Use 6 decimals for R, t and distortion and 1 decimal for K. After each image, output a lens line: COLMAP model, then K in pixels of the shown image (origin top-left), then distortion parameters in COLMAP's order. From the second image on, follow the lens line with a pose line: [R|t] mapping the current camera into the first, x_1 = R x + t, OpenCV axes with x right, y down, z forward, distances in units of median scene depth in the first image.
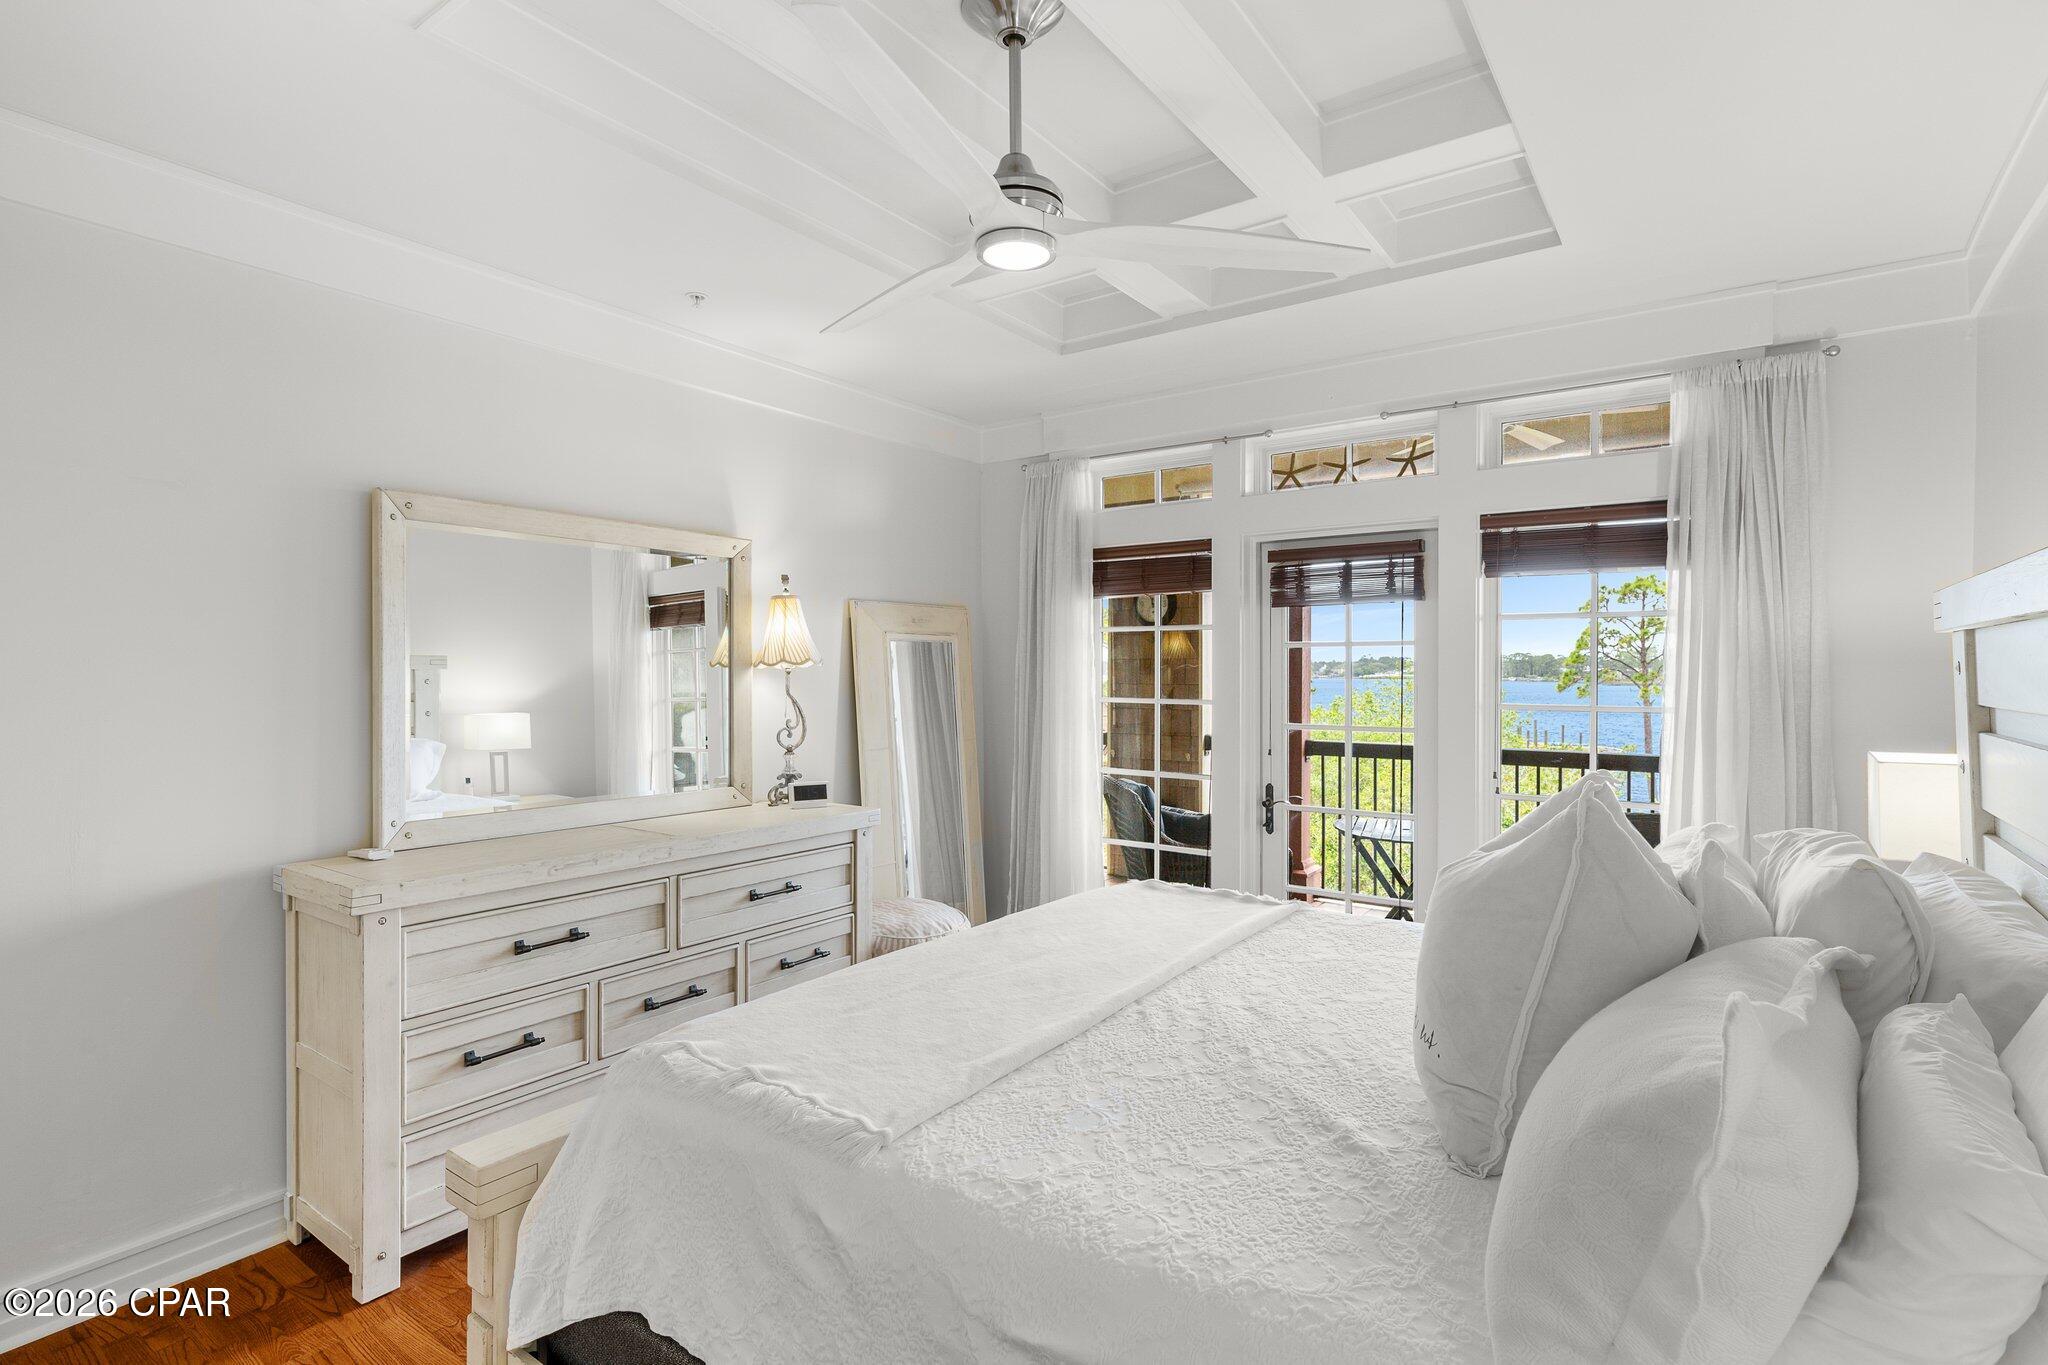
lens RADIAL K [[990.5, 0, 1027.4], [0, 990.5, 678.9], [0, 0, 1]] dist [0.009445, -0.001447]
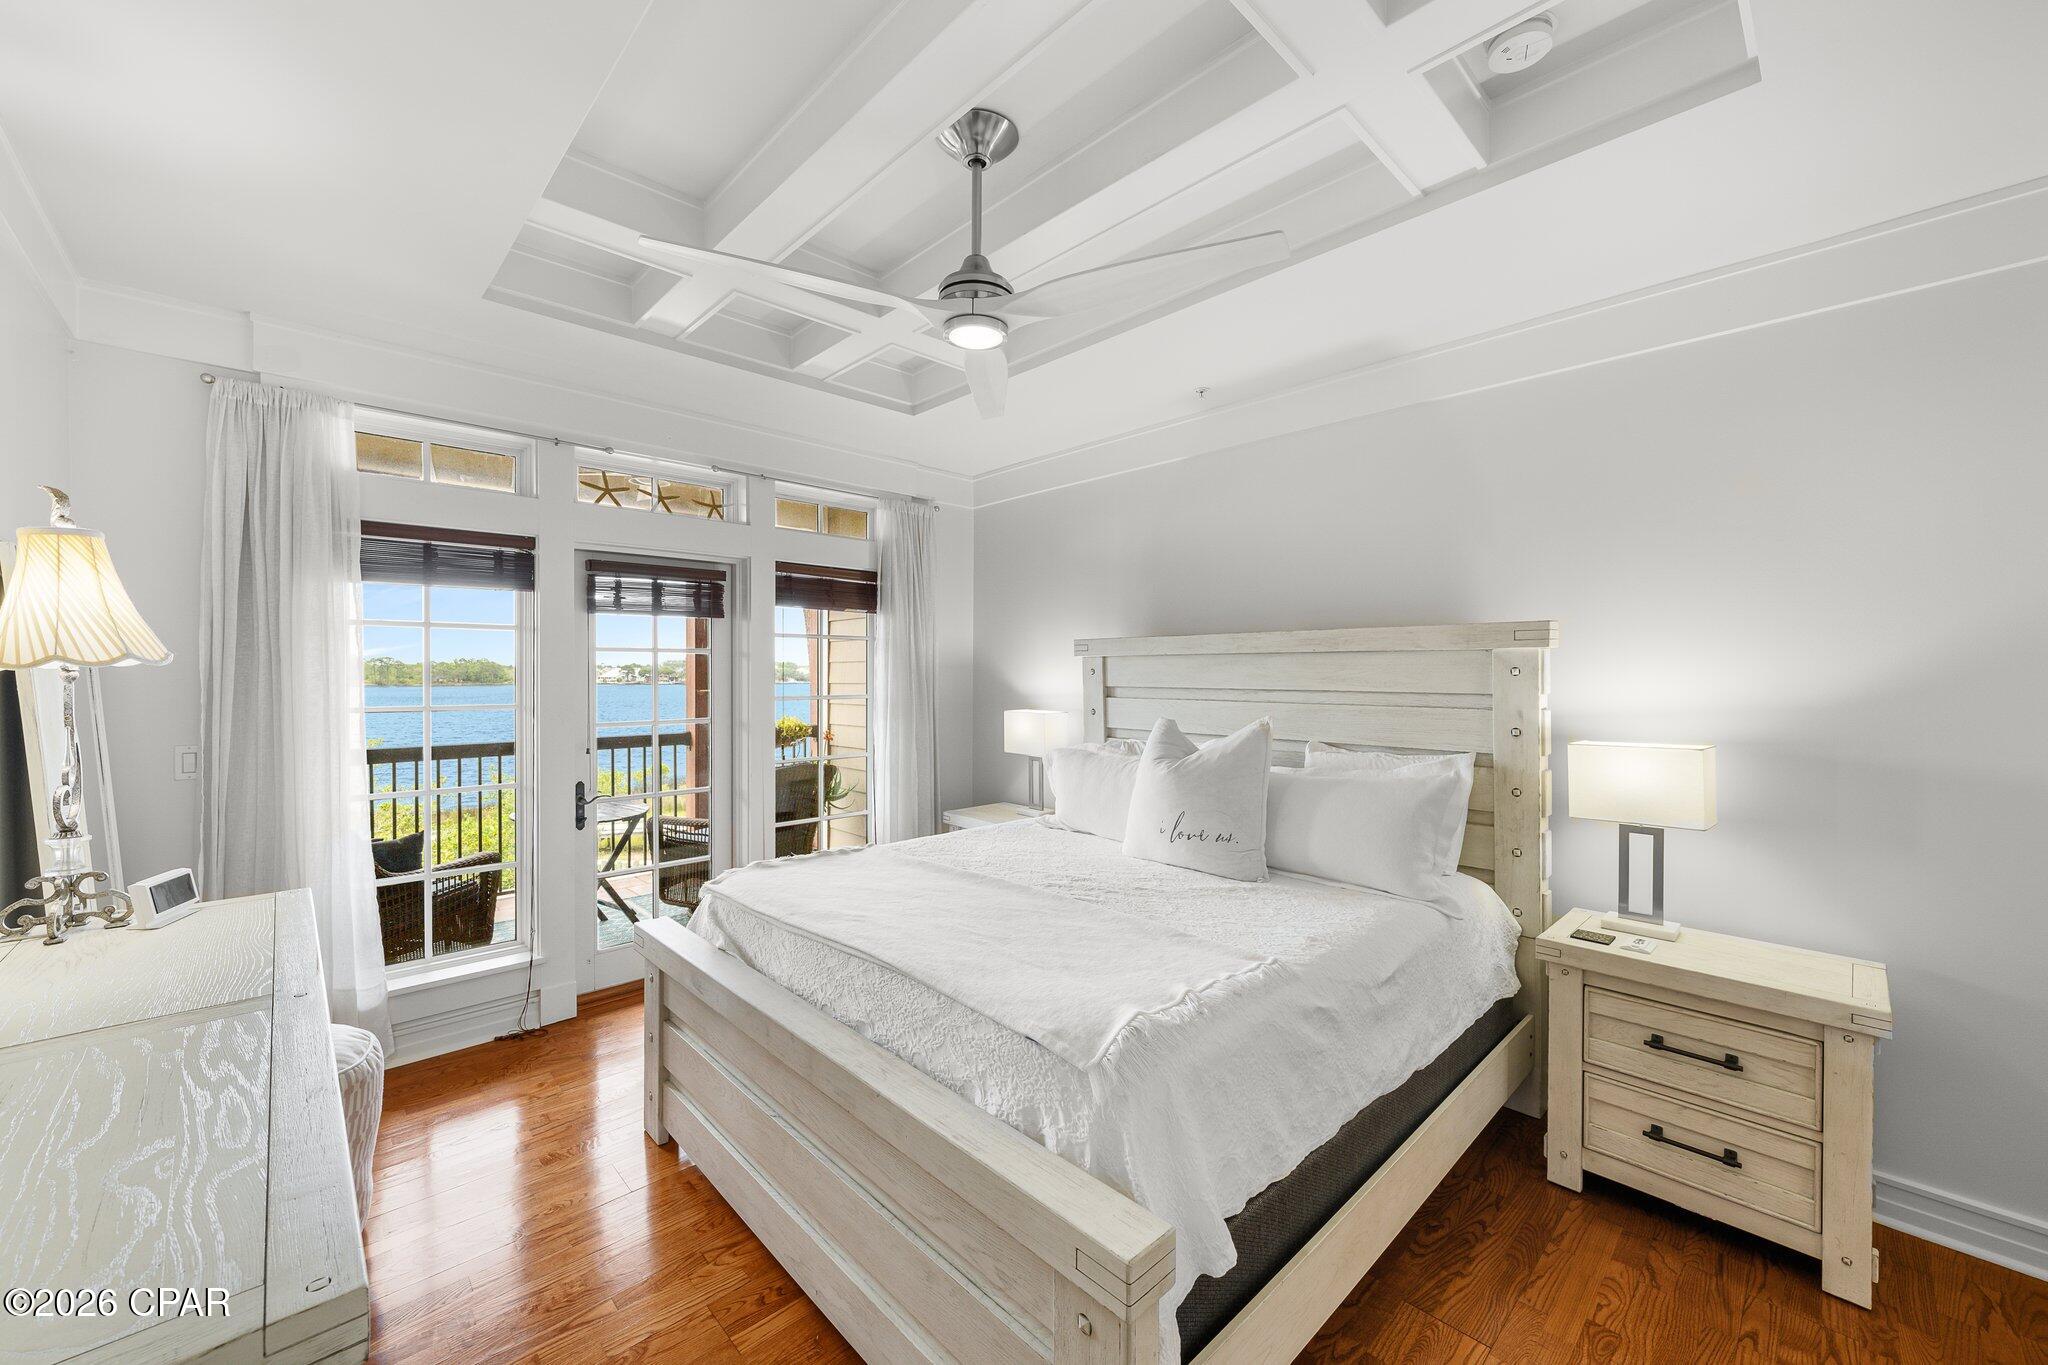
lens RADIAL K [[793.7, 0, 1022.9], [0, 793.7, 686.6], [0, 0, 1]] dist [0.003787, 0.000233]
pose [[0.193646, -0.017963, 0.980907, -0.511393], [0.010383, 0.999814, 0.016260, -0.003015], [-0.981016, 0.007036, 0.193797, 0.397372]]
